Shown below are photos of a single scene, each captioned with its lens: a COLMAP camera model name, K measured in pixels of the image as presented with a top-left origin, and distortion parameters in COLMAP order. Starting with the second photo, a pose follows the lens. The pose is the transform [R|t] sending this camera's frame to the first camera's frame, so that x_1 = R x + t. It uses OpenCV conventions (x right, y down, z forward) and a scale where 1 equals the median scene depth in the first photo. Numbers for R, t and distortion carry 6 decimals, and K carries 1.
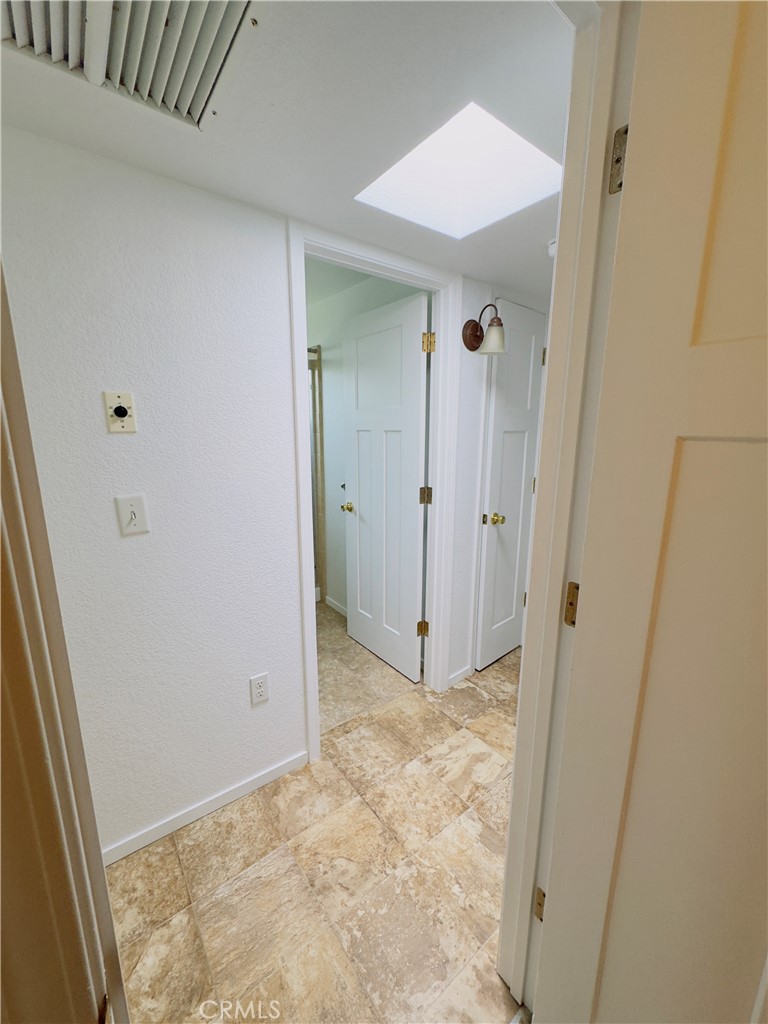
lens RADIAL K [[407.7, 0, 384.0], [0, 407.7, 512.0], [0, 0, 1]] dist [-0.001074, -0.000089]
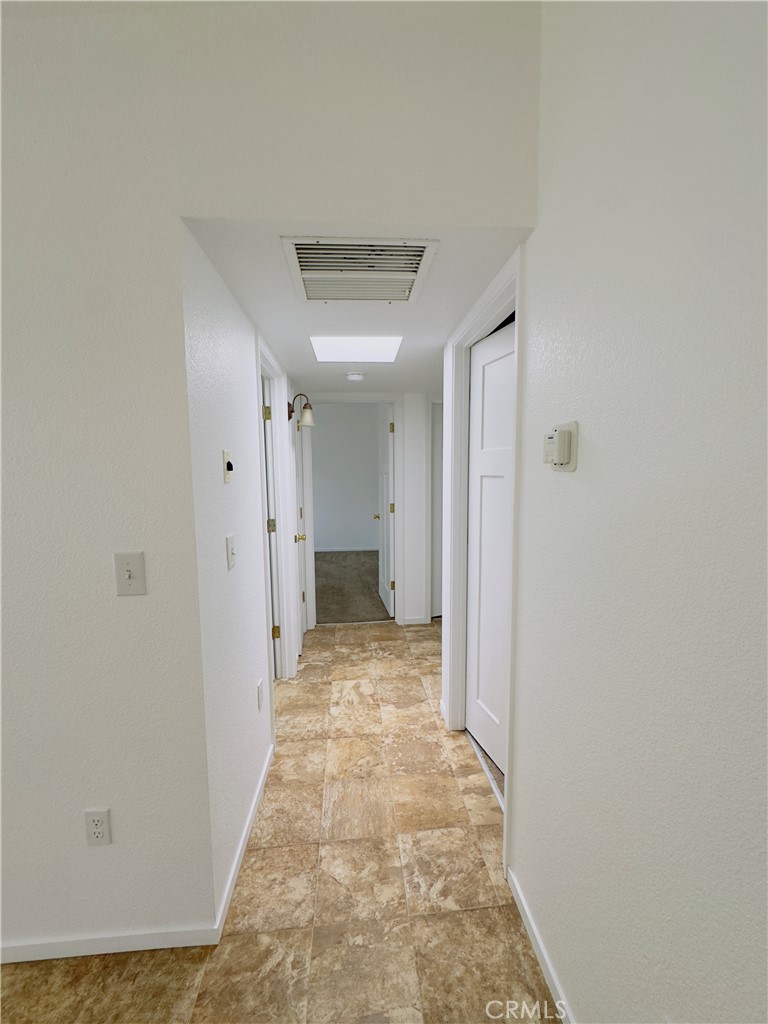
lens RADIAL K [[407.7, 0, 384.0], [0, 407.7, 512.0], [0, 0, 1]] dist [-0.001074, -0.000089]
pose [[0.540380, -0.094730, 0.836071, -1.056908], [0.181977, 0.983283, -0.006208, -0.012815], [-0.821507, 0.155501, 0.548585, -0.026248]]
